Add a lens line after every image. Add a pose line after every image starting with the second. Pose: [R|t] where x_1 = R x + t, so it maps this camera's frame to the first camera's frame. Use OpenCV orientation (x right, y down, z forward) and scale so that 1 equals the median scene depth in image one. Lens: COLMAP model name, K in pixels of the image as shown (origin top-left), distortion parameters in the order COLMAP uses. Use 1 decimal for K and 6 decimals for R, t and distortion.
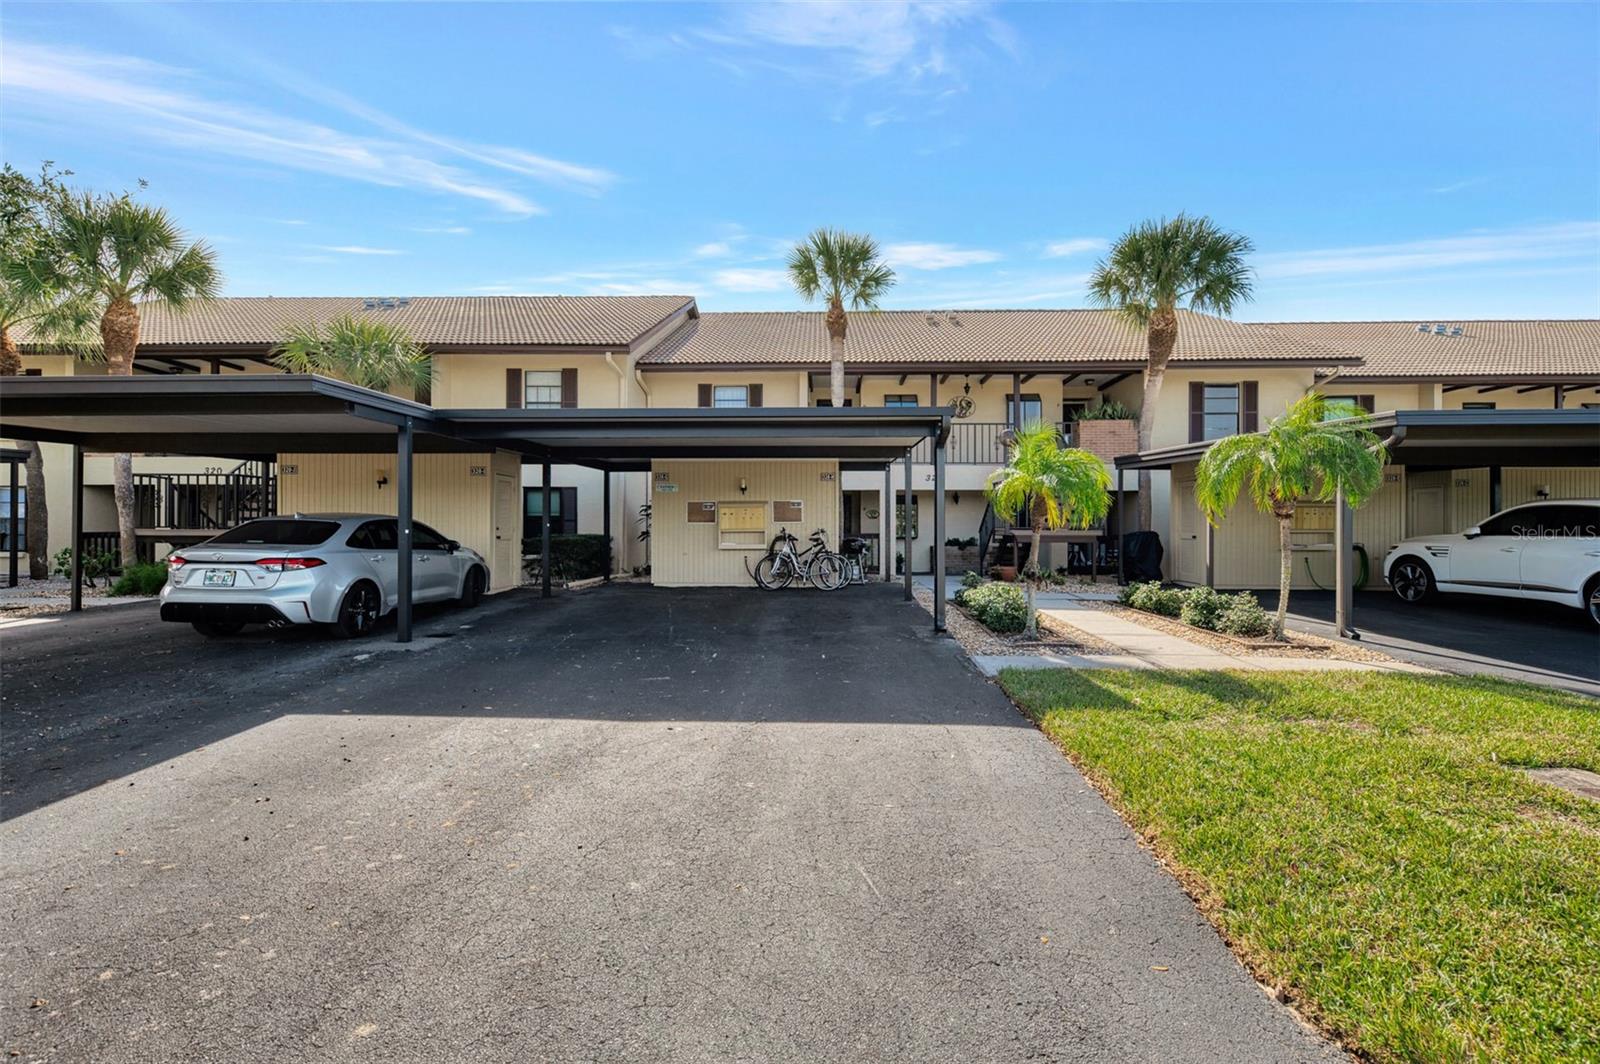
lens RADIAL K [[708.7, 0, 800.0], [0, 708.7, 532.0], [0, 0, 1]] dist [0.005387, -0.000024]
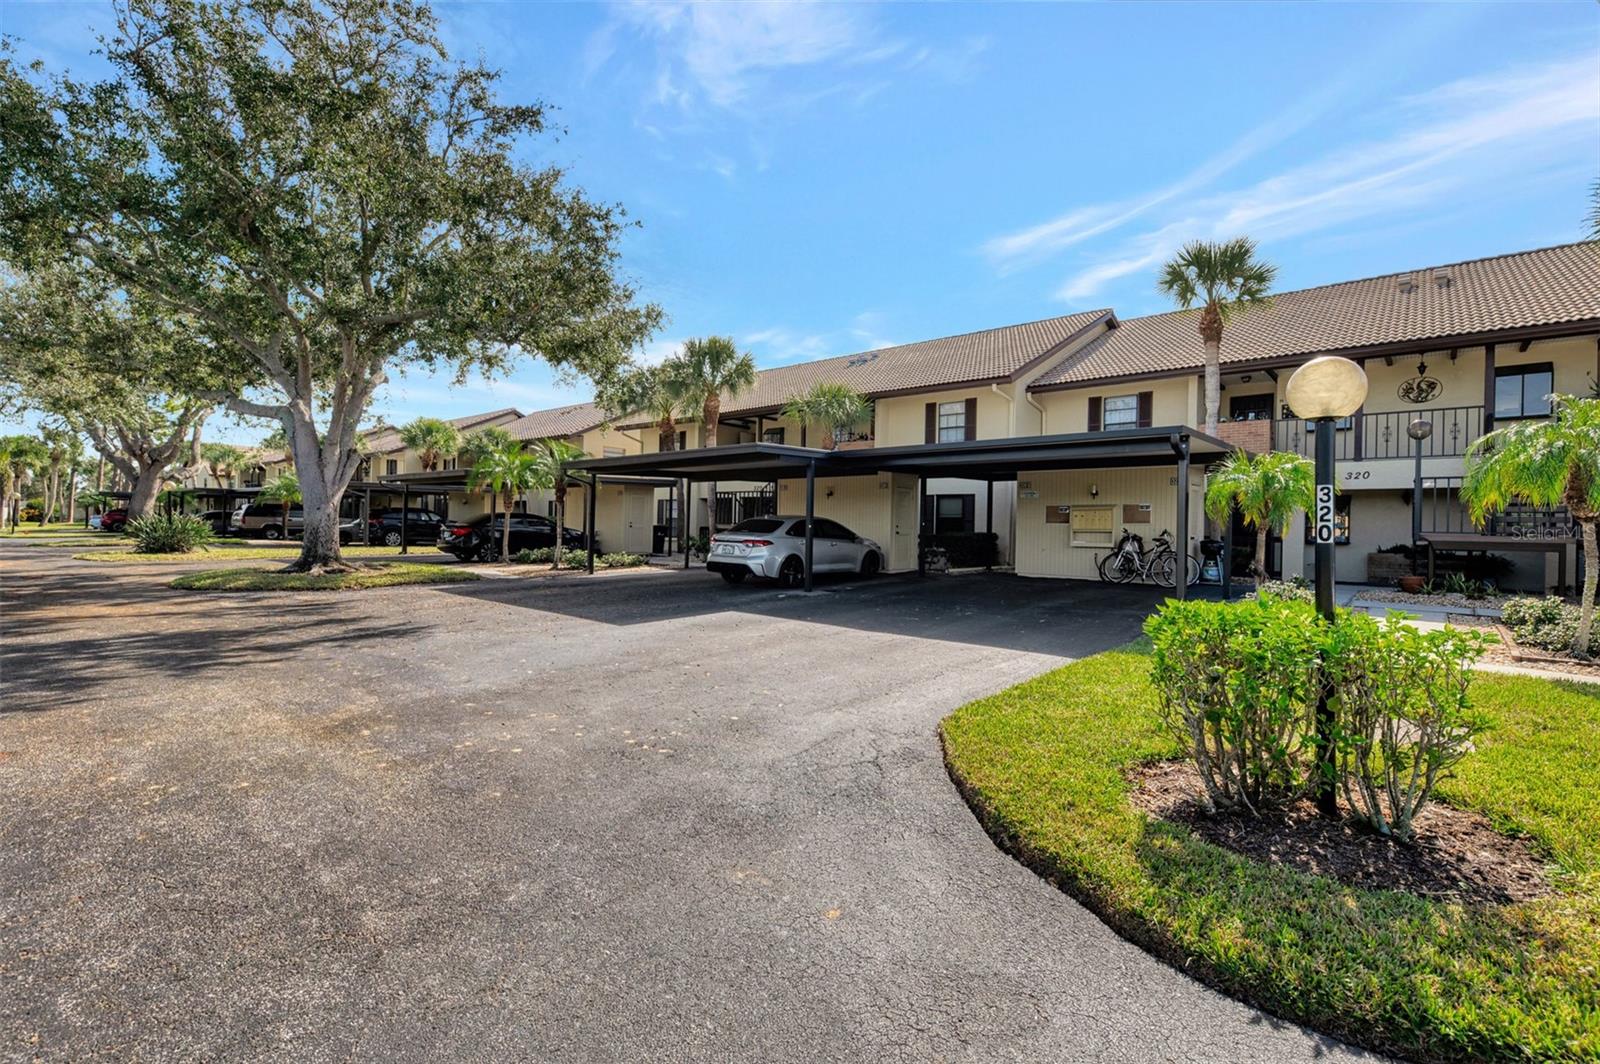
lens RADIAL K [[724.3, 0, 800.0], [0, 724.3, 532.0], [0, 0, 1]] dist [-0.000273, -0.000049]
pose [[0.774814, 0.014126, -0.632032, 0.288744], [-0.016376, 0.999863, 0.002271, 0.005291], [0.631977, 0.008590, 0.774939, -0.196476]]
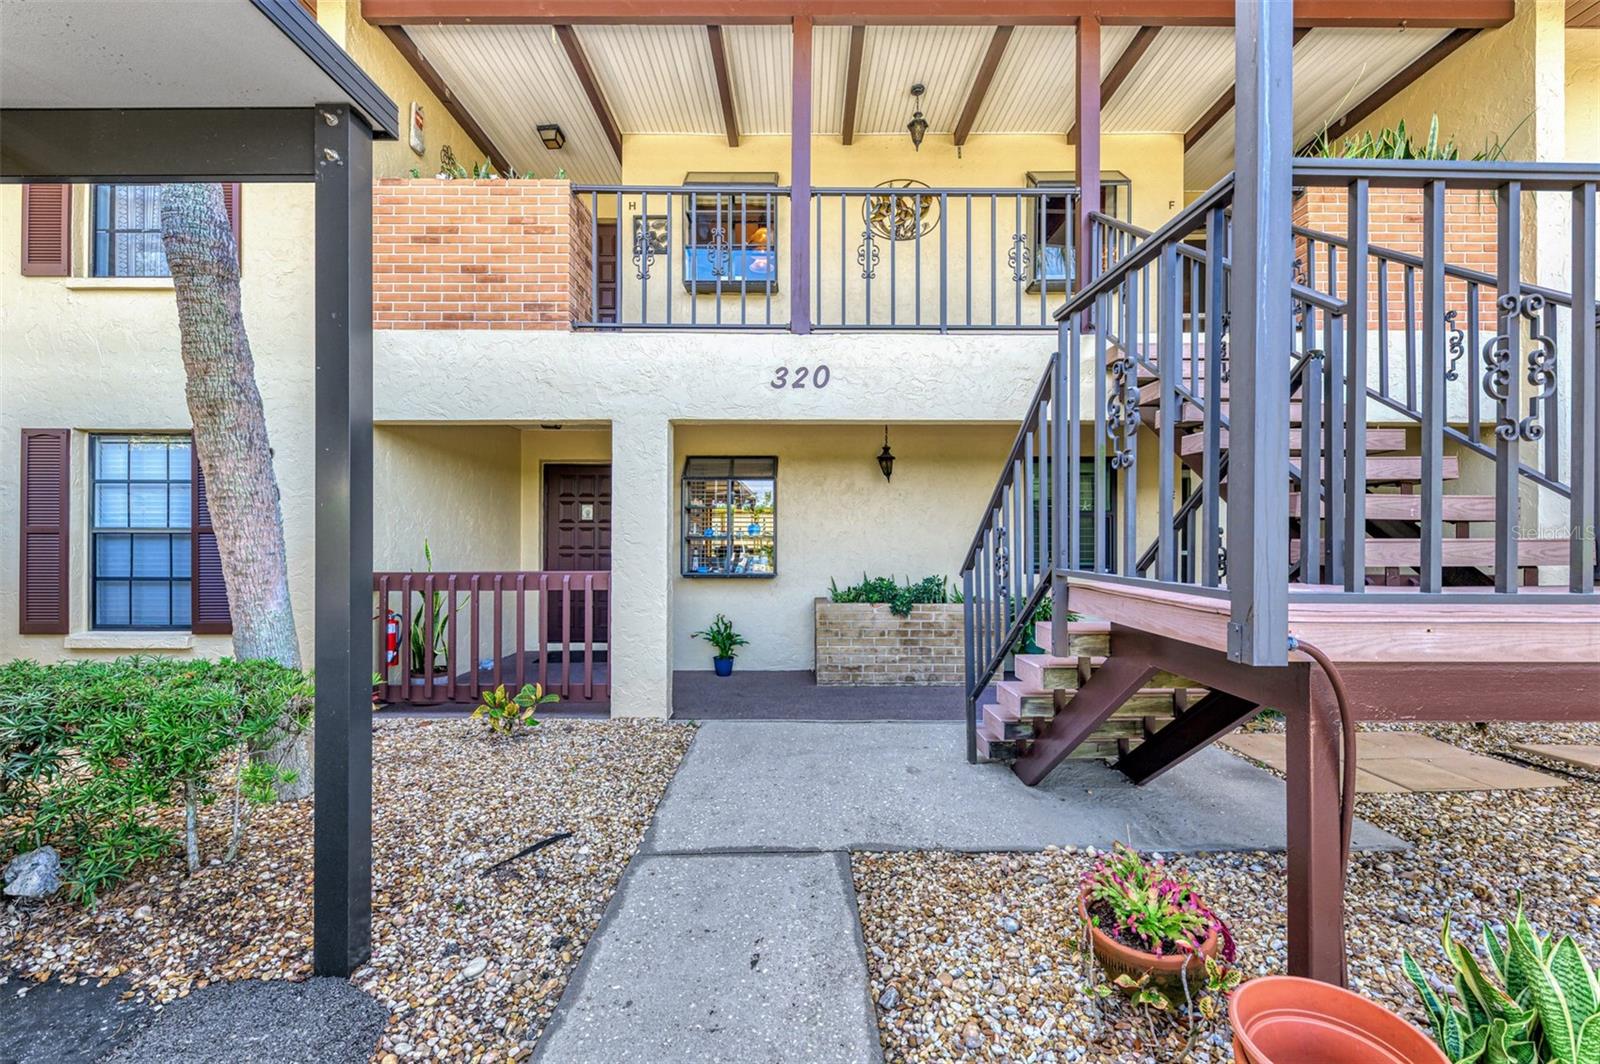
lens RADIAL K [[619.8, 0, 800.0], [0, 619.8, 532.0], [0, 0, 1]] dist [-0.000783, -0.000215]
pose [[0.998607, 0.000135, 0.052768, 0.229751], [0.000043, 0.999994, -0.003363, -0.016184], [-0.052769, 0.003361, 0.998601, 0.944627]]
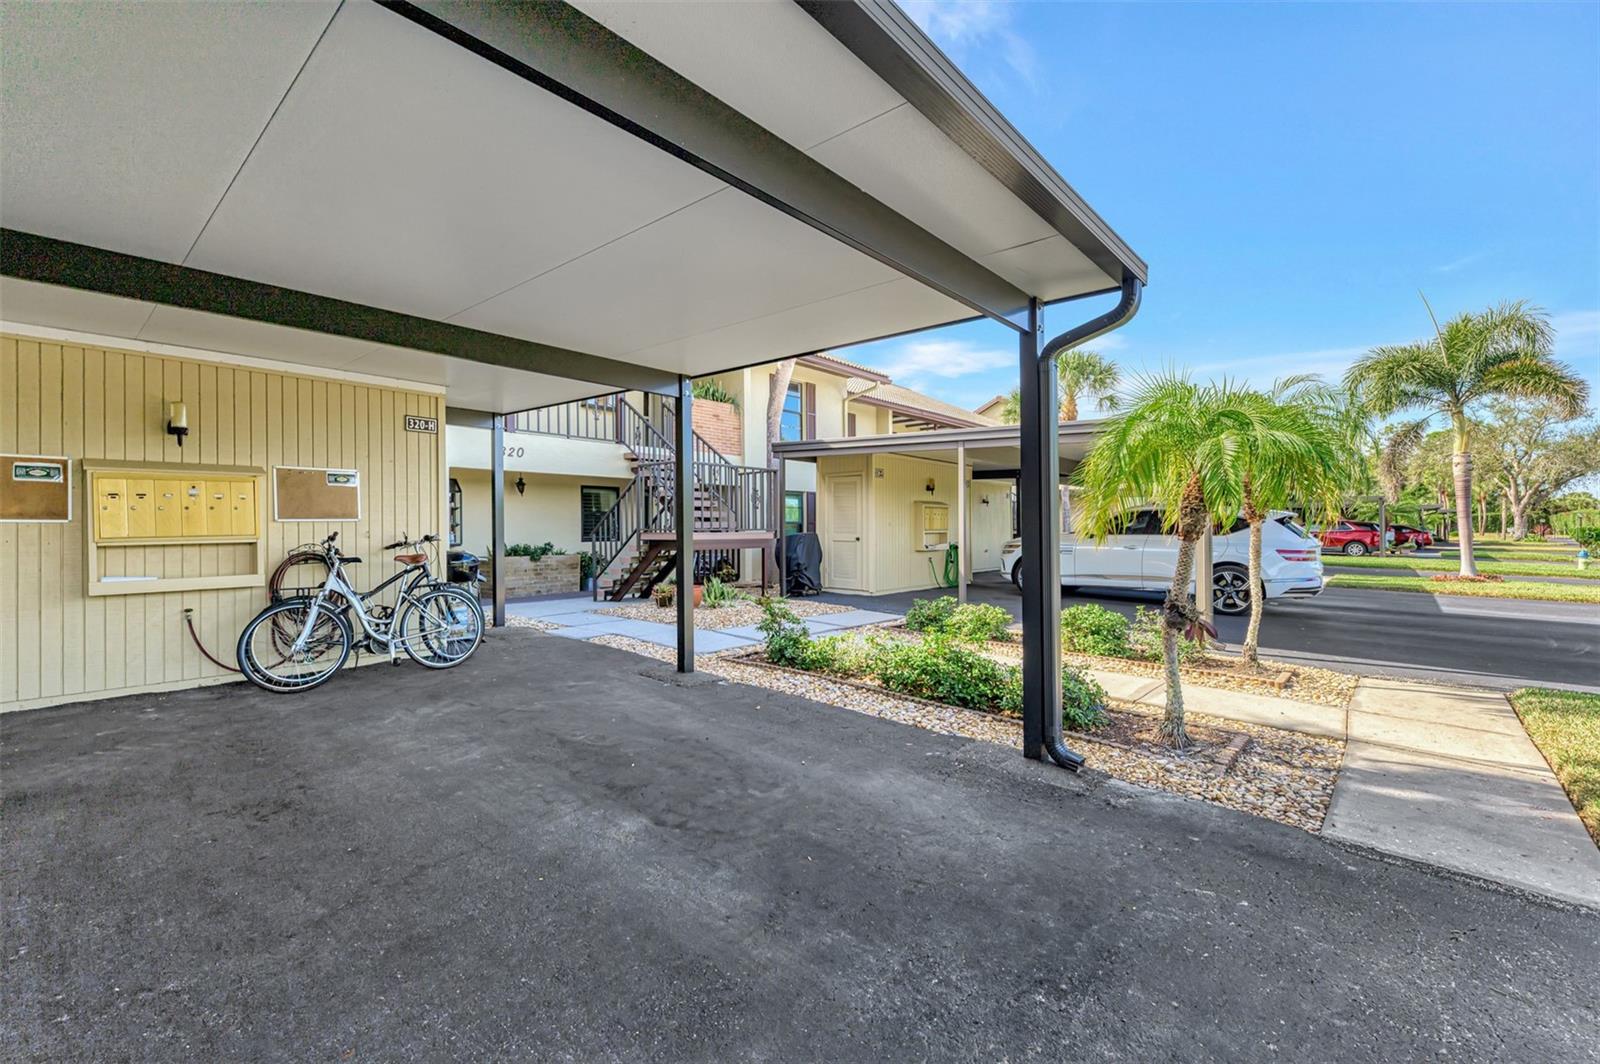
lens RADIAL K [[672.6, 0, 800.0], [0, 672.6, 532.0], [0, 0, 1]] dist [0.000554, 0.000002]
pose [[0.620121, -0.007970, 0.784465, -0.156738], [0.004946, 0.999968, 0.006249, -0.007264], [-0.784490, 0.000005, 0.620141, 0.518657]]
